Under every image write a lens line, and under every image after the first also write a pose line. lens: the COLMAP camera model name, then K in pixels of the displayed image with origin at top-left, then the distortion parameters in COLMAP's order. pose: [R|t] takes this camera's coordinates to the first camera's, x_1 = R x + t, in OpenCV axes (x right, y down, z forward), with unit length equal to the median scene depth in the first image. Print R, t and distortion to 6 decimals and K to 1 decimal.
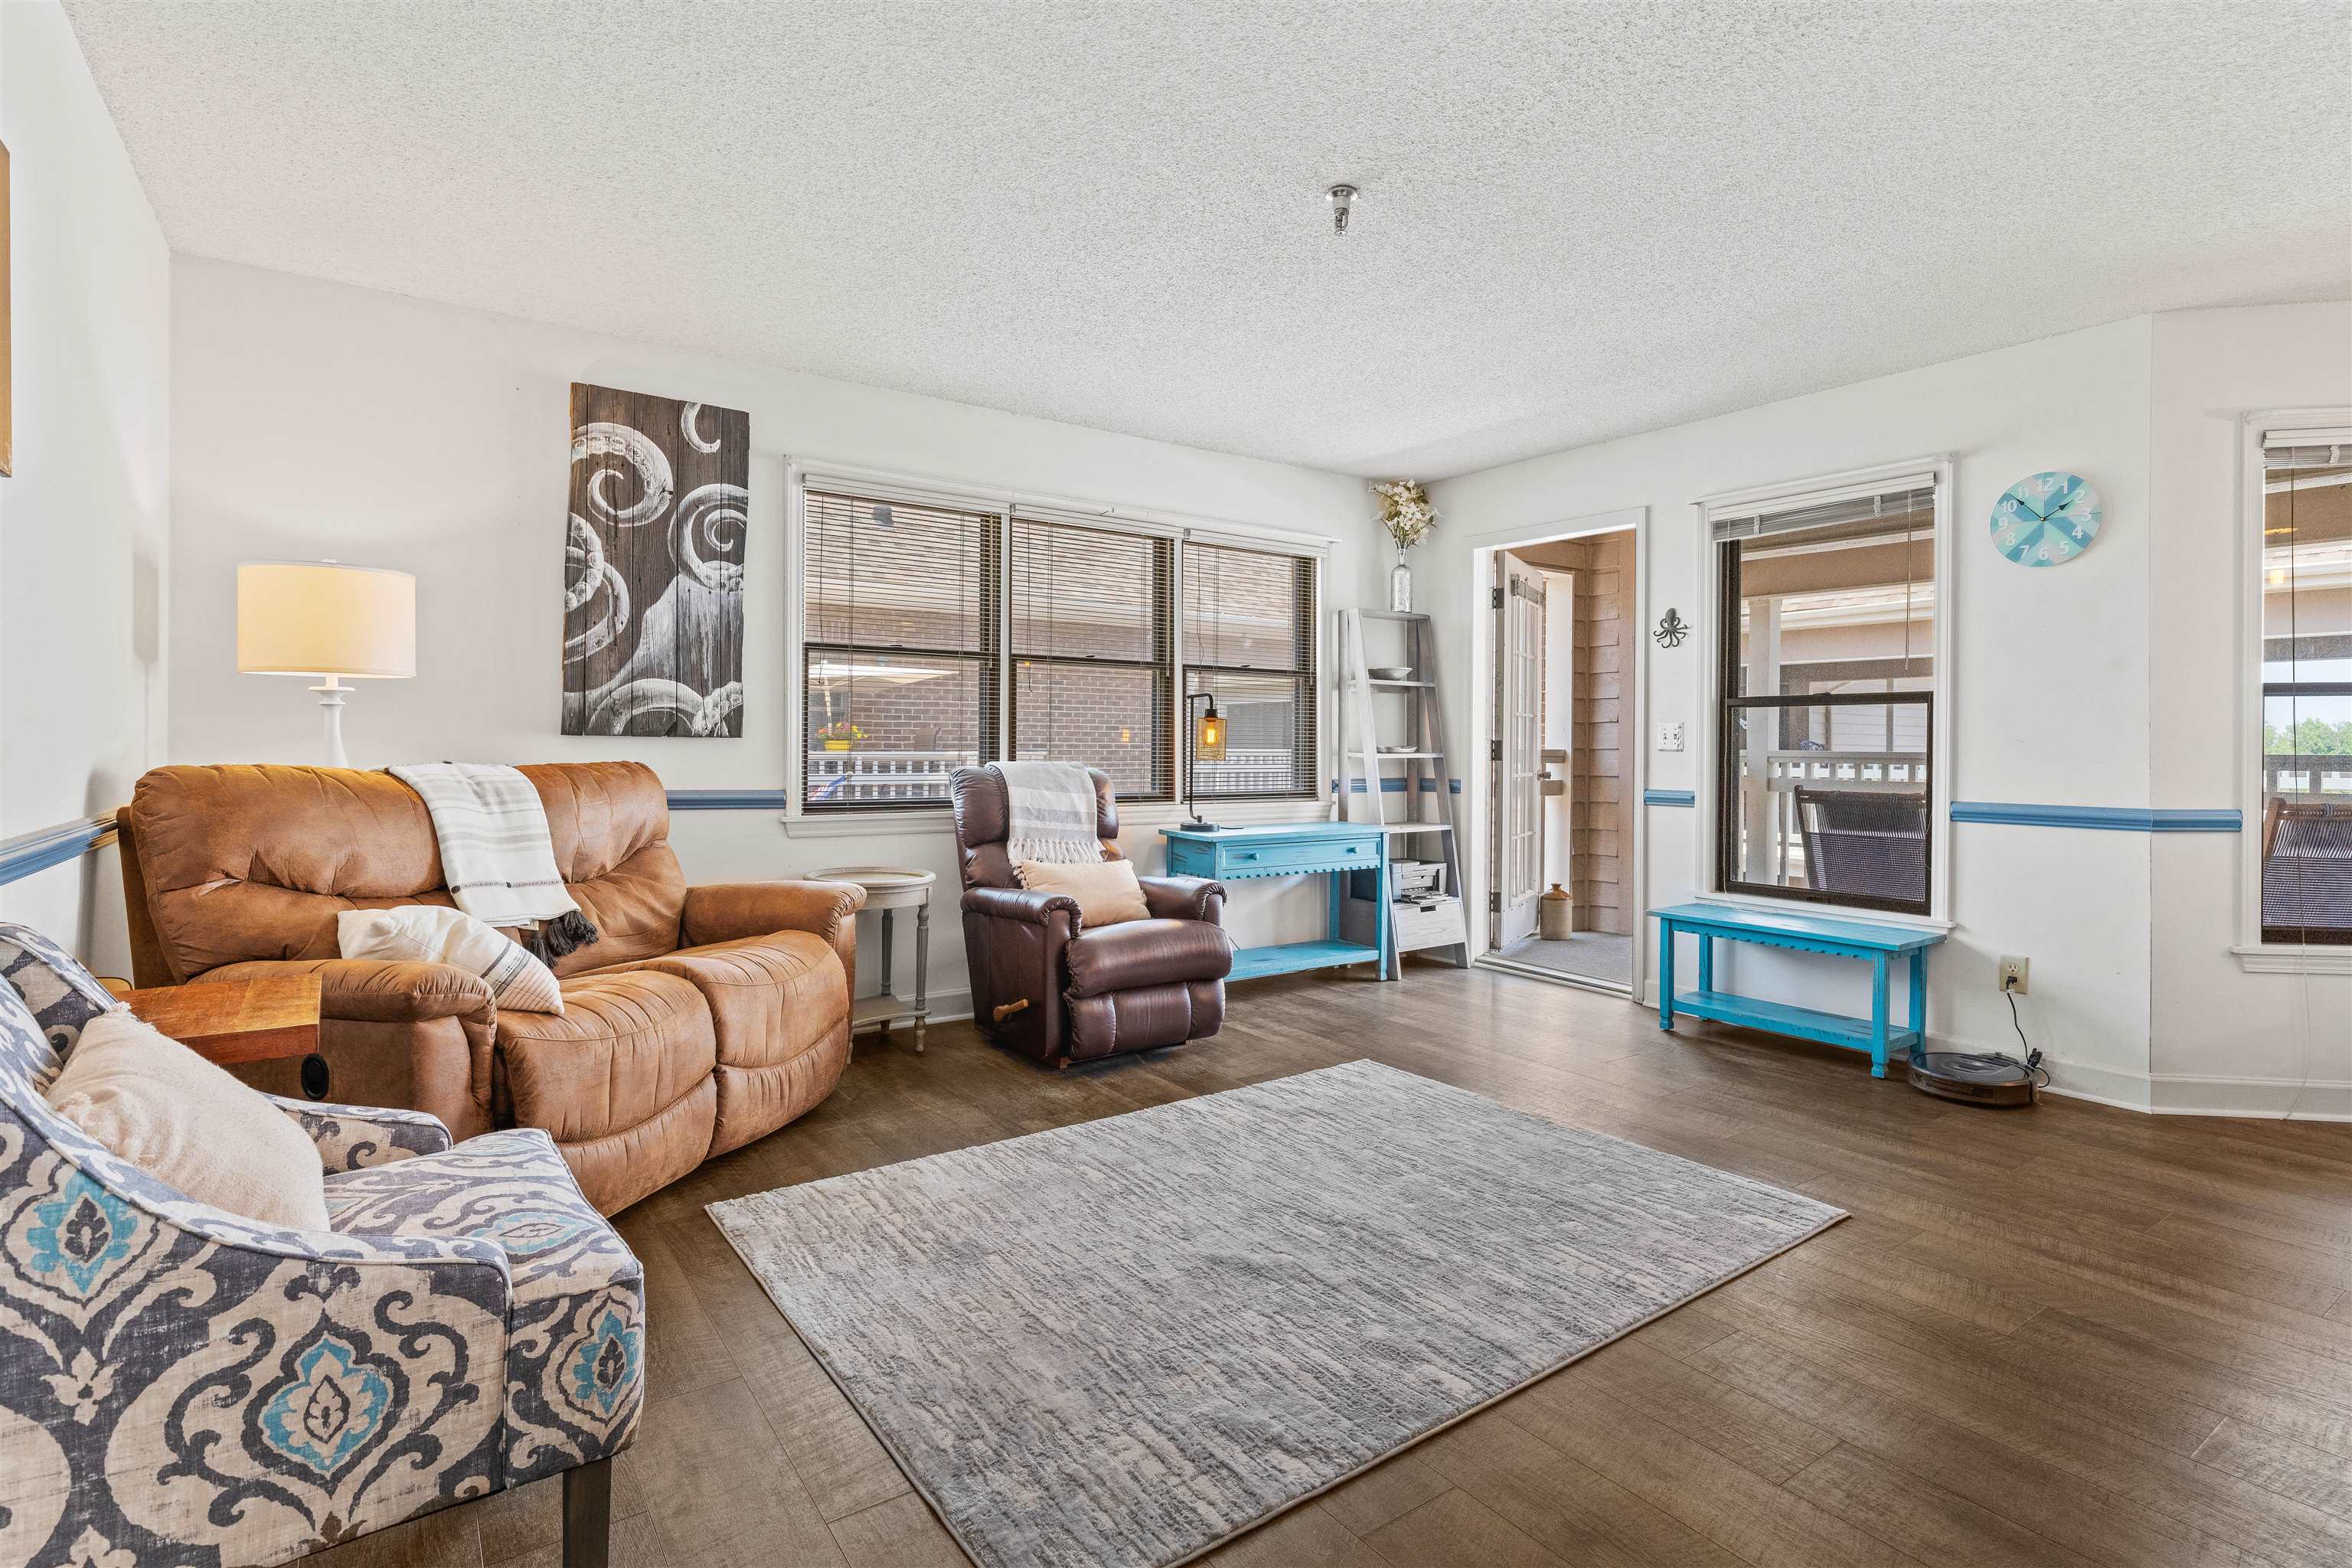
lens RADIAL K [[1141.7, 0, 1204.2], [0, 1141.7, 764.4], [0, 0, 1]] dist [-0.002835, 0.000125]
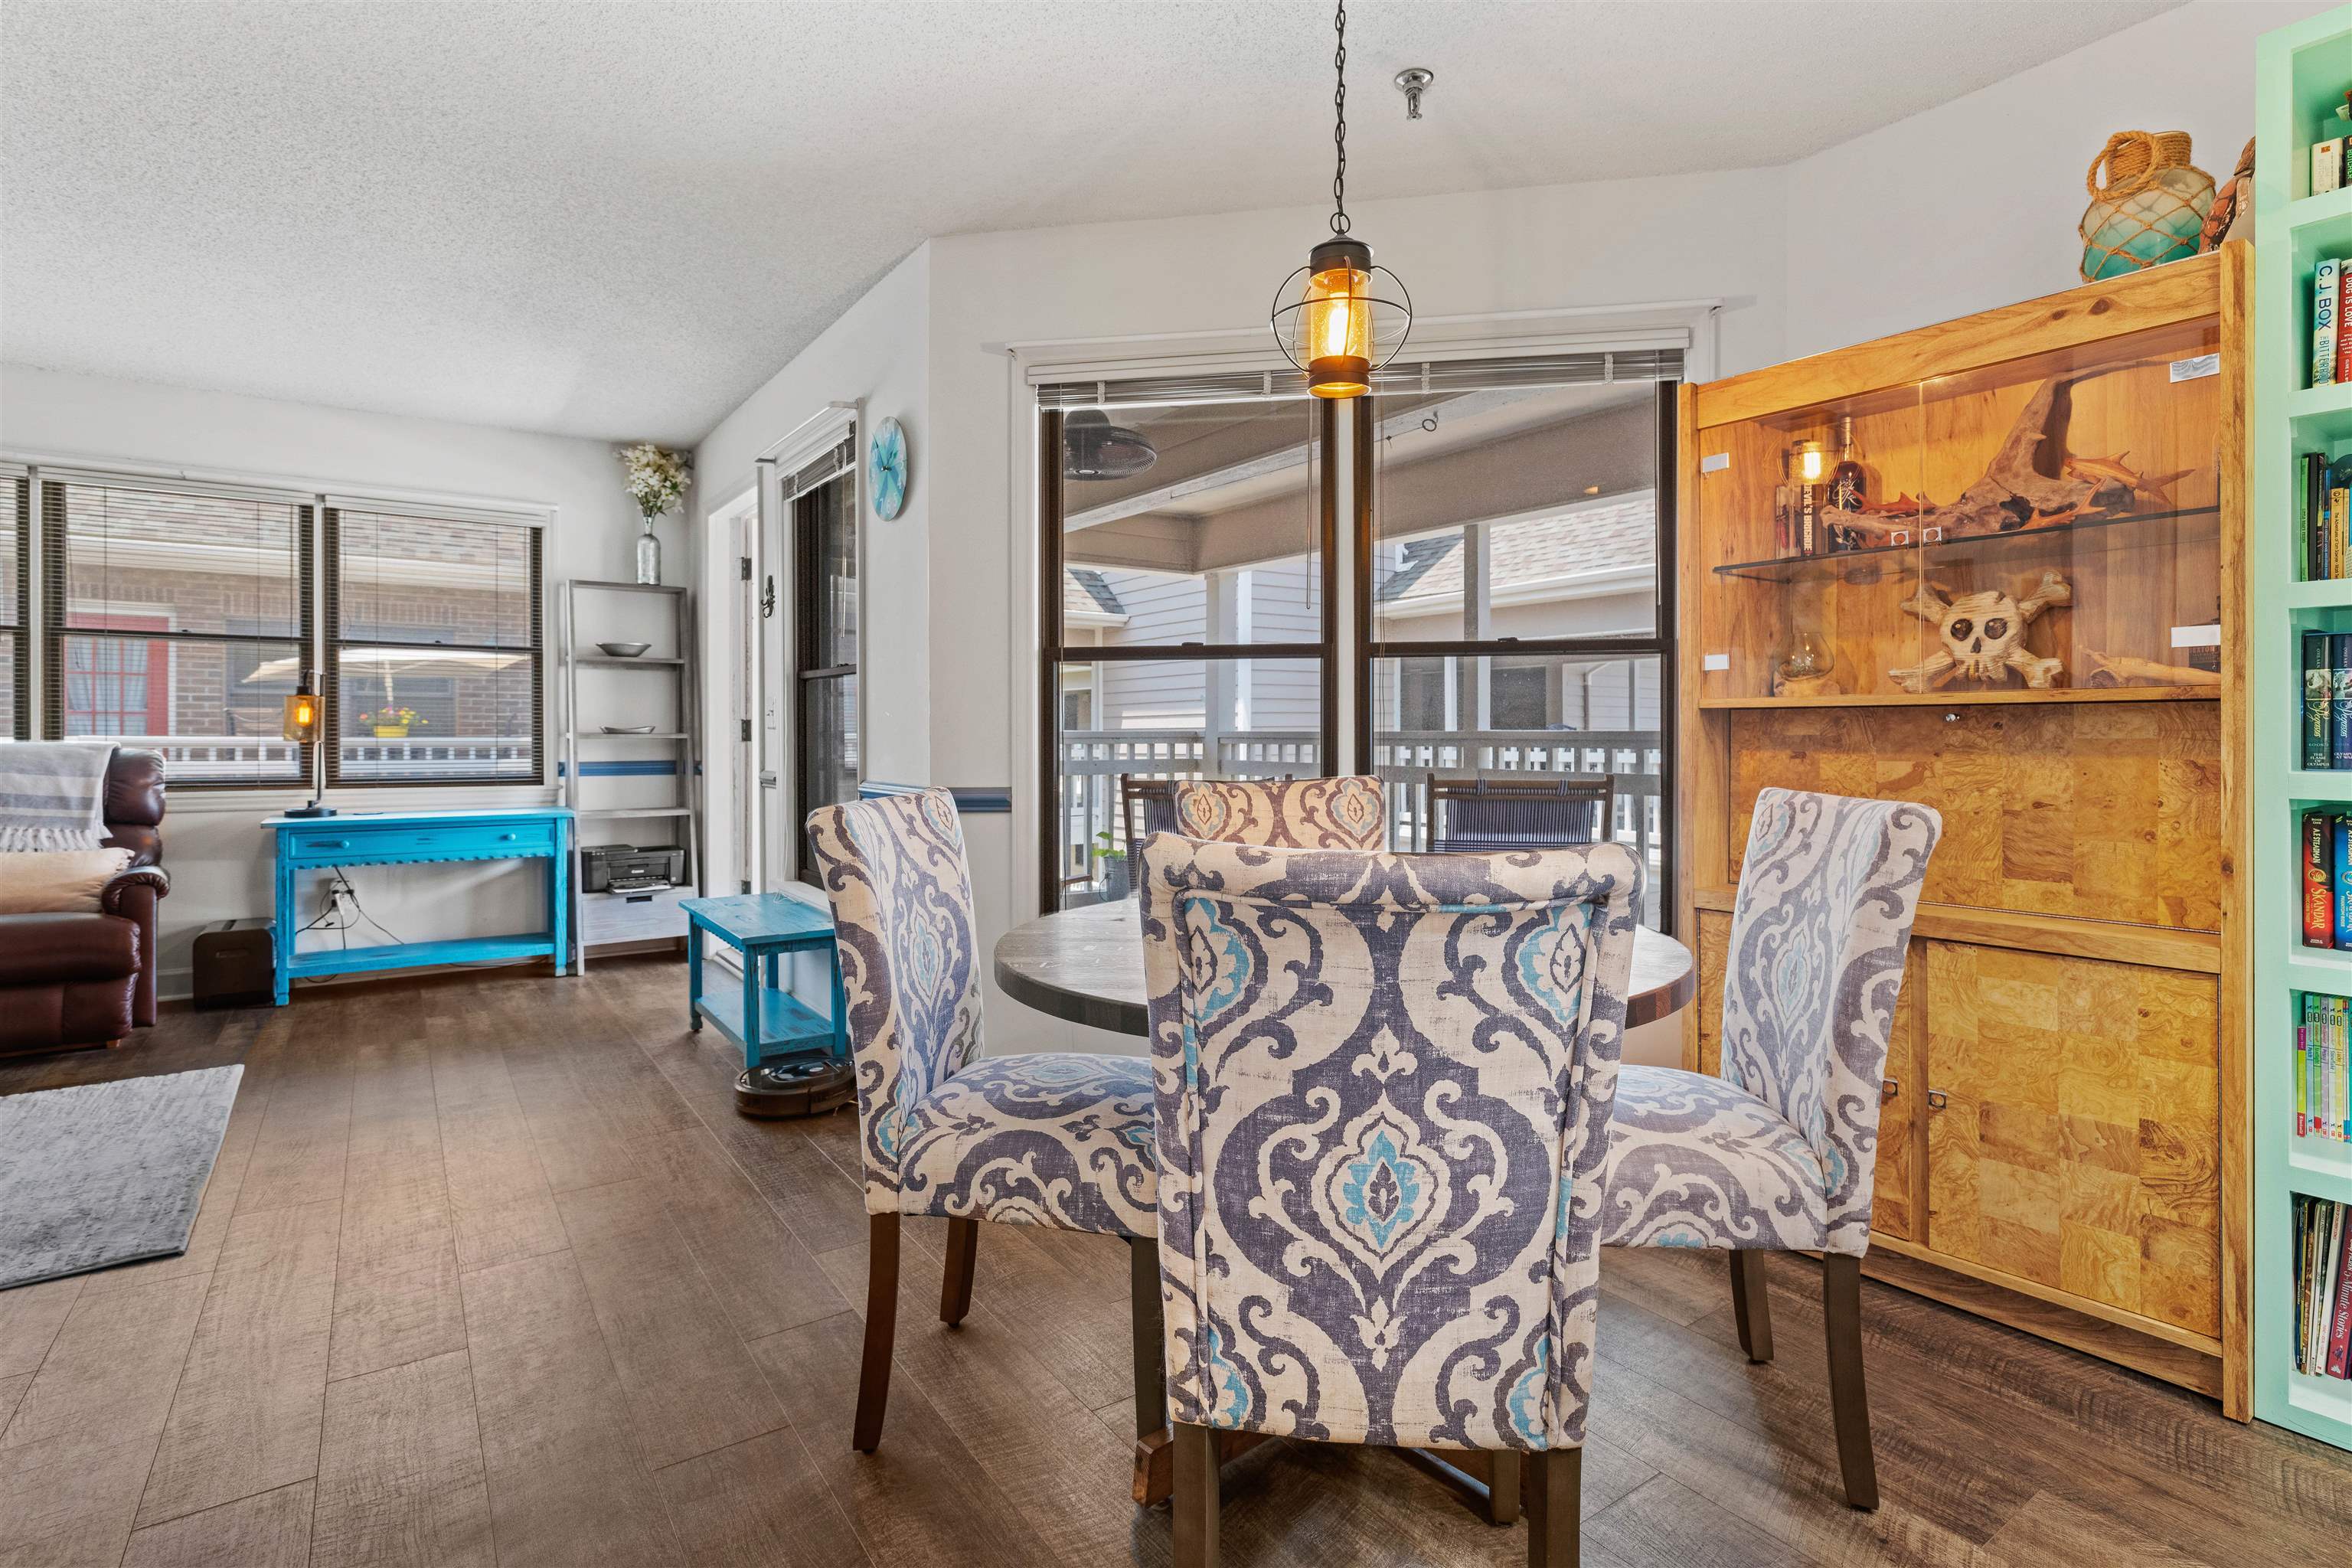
lens RADIAL K [[1141.7, 0, 1196.2], [0, 1141.7, 734.8], [0, 0, 1]] dist [-0.002835, 0.000125]
pose [[0.999976, -0.004109, -0.005582, 0.926743], [0.004021, 0.999868, -0.015762, 0.010912], [0.005646, 0.015739, 0.999860, 0.089763]]
